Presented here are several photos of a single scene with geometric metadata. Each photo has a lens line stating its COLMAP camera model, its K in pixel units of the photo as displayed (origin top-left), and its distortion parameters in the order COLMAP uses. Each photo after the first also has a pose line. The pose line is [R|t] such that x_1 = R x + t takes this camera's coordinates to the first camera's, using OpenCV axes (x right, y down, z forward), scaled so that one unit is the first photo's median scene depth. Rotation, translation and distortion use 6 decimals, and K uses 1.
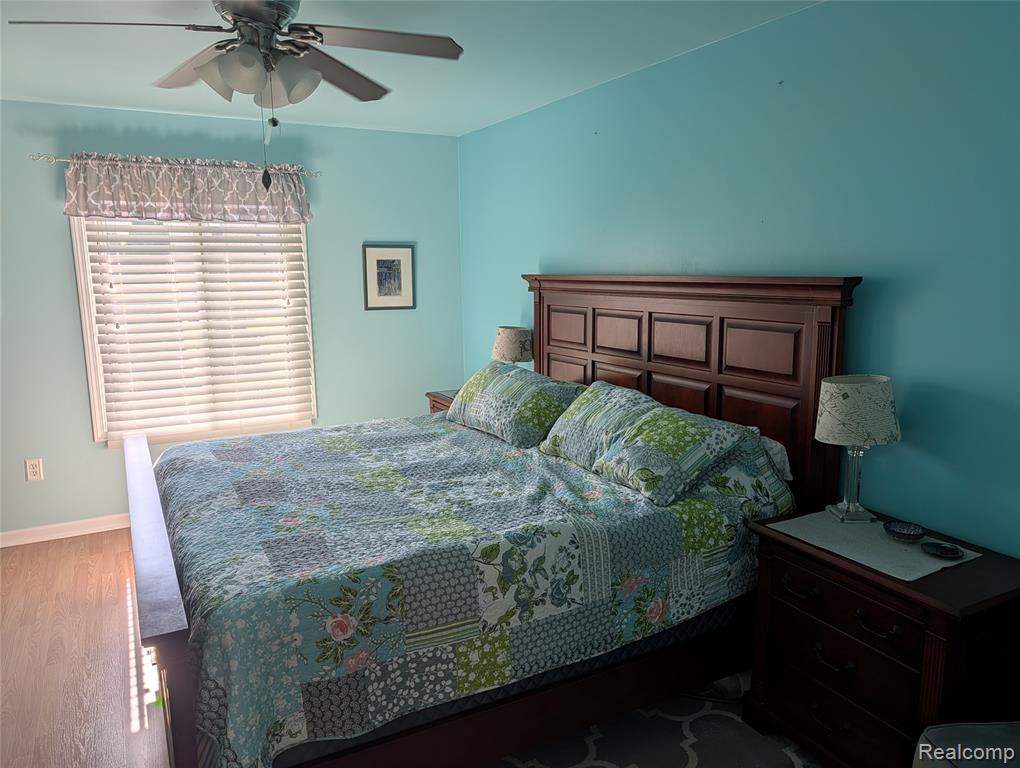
lens RADIAL K [[729.5, 0, 520.7], [0, 729.5, 390.7], [0, 0, 1]] dist [0.034629, -0.035000]
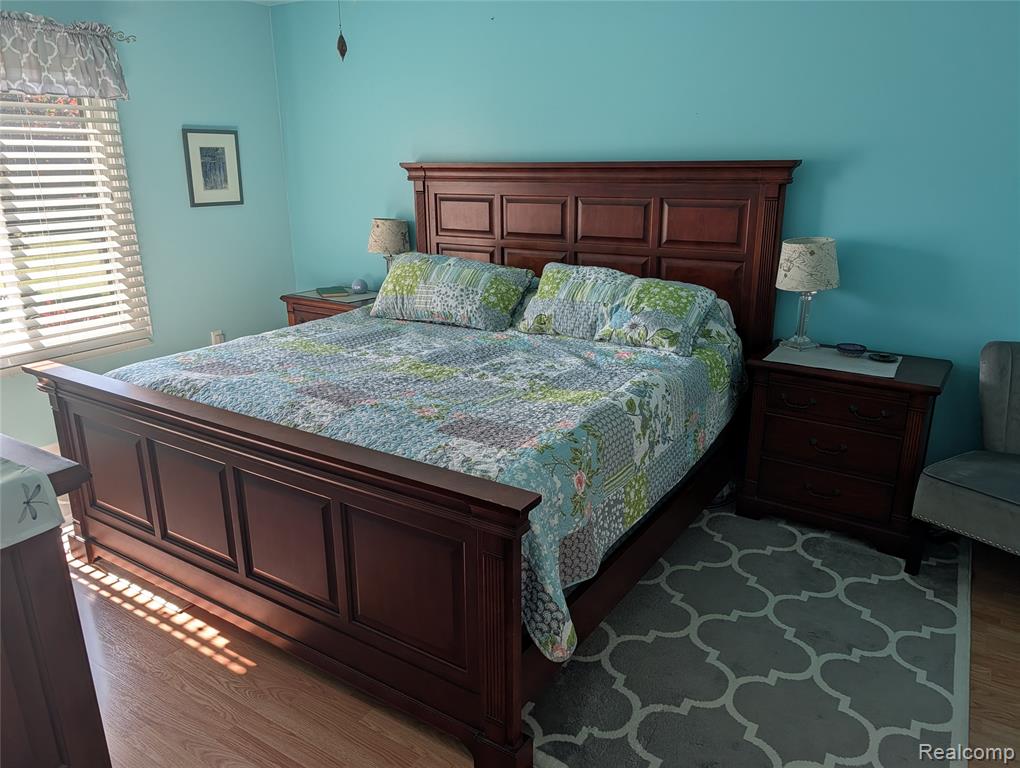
lens RADIAL K [[729.5, 0, 513.2], [0, 729.5, 388.7], [0, 0, 1]] dist [0.034629, -0.035000]
pose [[0.882849, -0.138314, 0.448829, -0.555609], [0.079908, 0.985954, 0.146658, 0.009804], [-0.462810, -0.093612, 0.881501, 0.063359]]
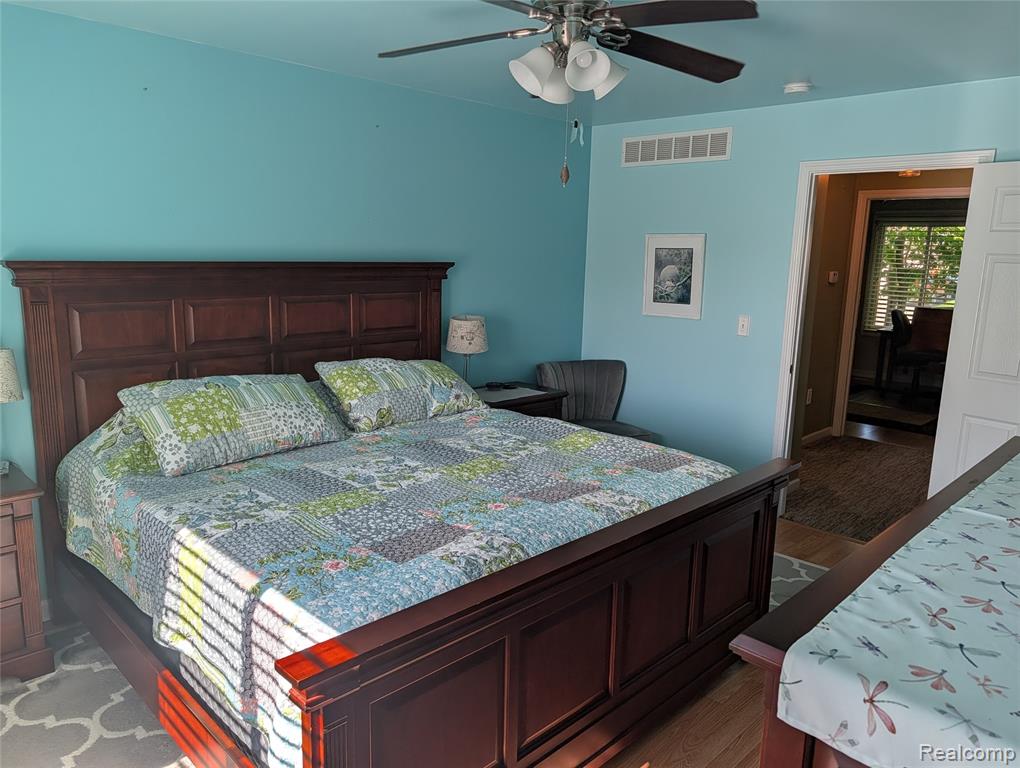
lens RADIAL K [[729.5, 0, 500.6], [0, 729.5, 384.6], [0, 0, 1]] dist [0.034629, -0.035000]
pose [[-0.269733, -0.175001, 0.946900, -1.177967], [0.143862, 0.964987, 0.219324, -0.215348], [-0.952128, 0.195382, -0.235113, 1.228096]]
